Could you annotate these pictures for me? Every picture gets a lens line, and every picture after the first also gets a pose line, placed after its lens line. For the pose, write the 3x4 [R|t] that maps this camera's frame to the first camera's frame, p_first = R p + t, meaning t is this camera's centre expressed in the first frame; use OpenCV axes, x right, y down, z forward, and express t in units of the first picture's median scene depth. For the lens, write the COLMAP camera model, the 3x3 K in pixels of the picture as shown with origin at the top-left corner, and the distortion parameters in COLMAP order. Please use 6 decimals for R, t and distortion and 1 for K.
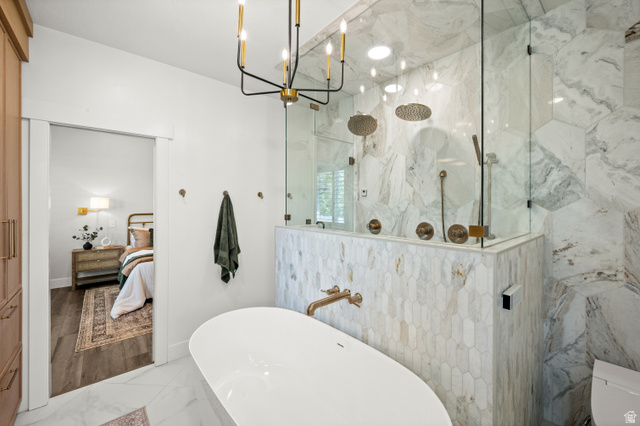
lens RADIAL K [[262.1, 0, 323.3], [0, 262.1, 212.0], [0, 0, 1]] dist [-0.000695, -0.000312]
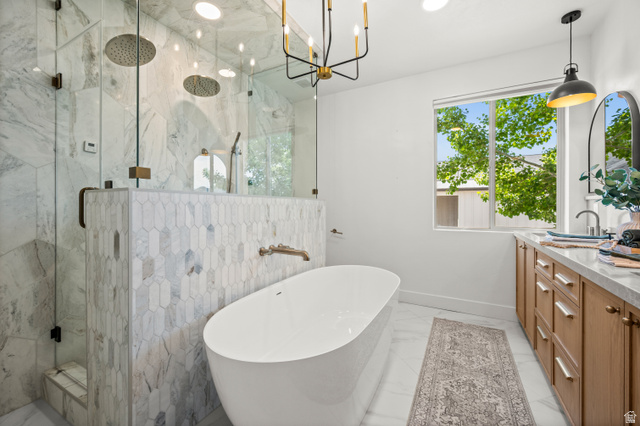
lens RADIAL K [[262.1, 0, 323.3], [0, 262.1, 212.0], [0, 0, 1]] dist [-0.000695, -0.000312]
pose [[-0.345689, -0.020820, 0.938118, -0.792572], [0.022722, 0.999275, 0.030550, 0.094869], [-0.938074, 0.031877, -0.344966, 0.903598]]
